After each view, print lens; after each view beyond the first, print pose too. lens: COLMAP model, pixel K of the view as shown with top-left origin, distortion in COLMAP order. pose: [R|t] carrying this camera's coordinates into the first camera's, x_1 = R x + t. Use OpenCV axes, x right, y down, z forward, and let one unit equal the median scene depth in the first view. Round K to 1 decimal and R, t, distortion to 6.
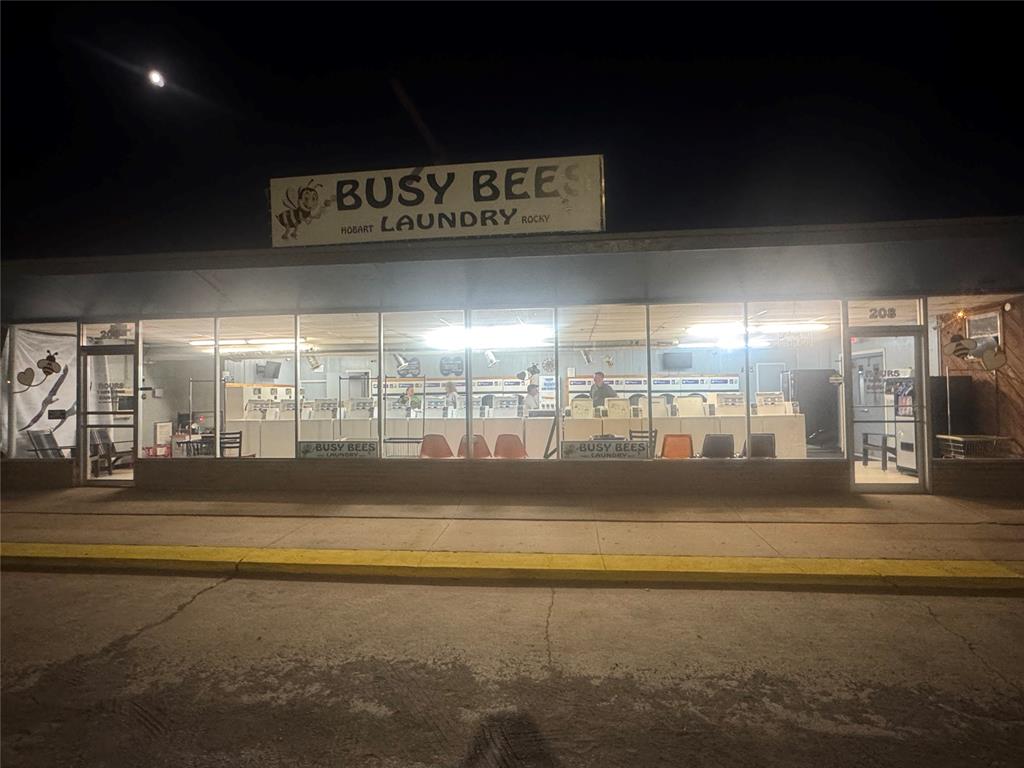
lens RADIAL K [[541.6, 0, 512.0], [0, 541.6, 384.0], [0, 0, 1]] dist [0.000877, 0.000094]
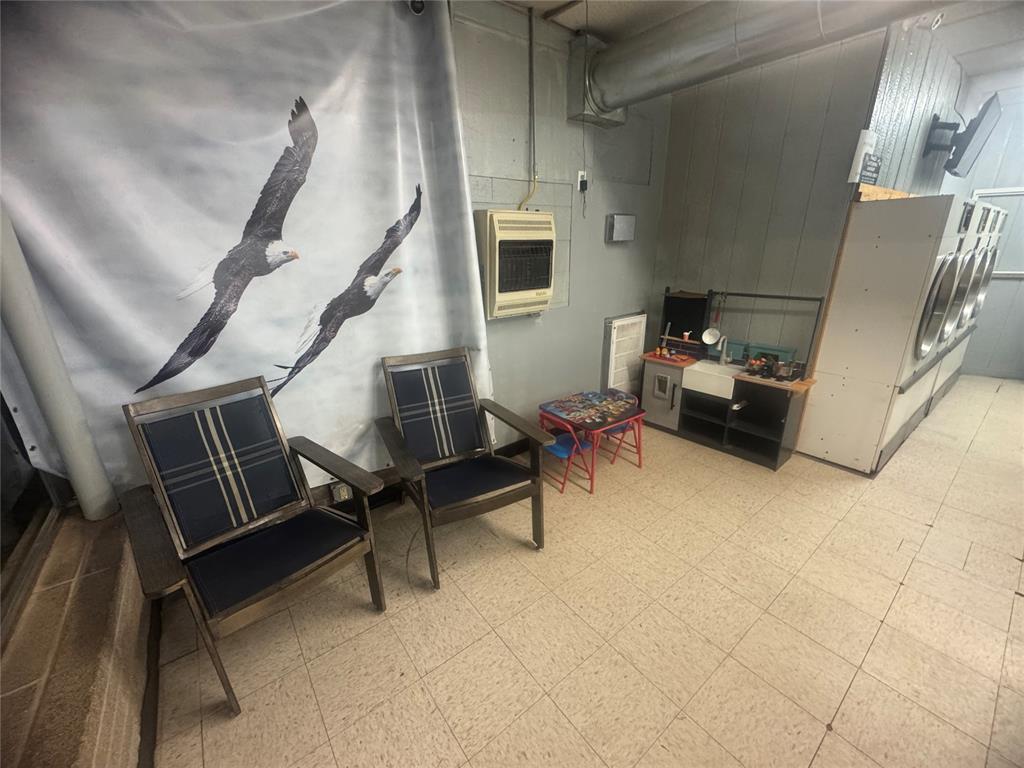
lens RADIAL K [[406.6, 0, 512.0], [0, 406.6, 384.0], [0, 0, 1]] dist [0.000890, 0.000098]
pose [[0.685859, 0.229818, -0.690494, -0.504620], [0.027948, 0.939808, 0.340557, 0.018550], [0.727198, -0.252872, 0.638153, 0.768172]]
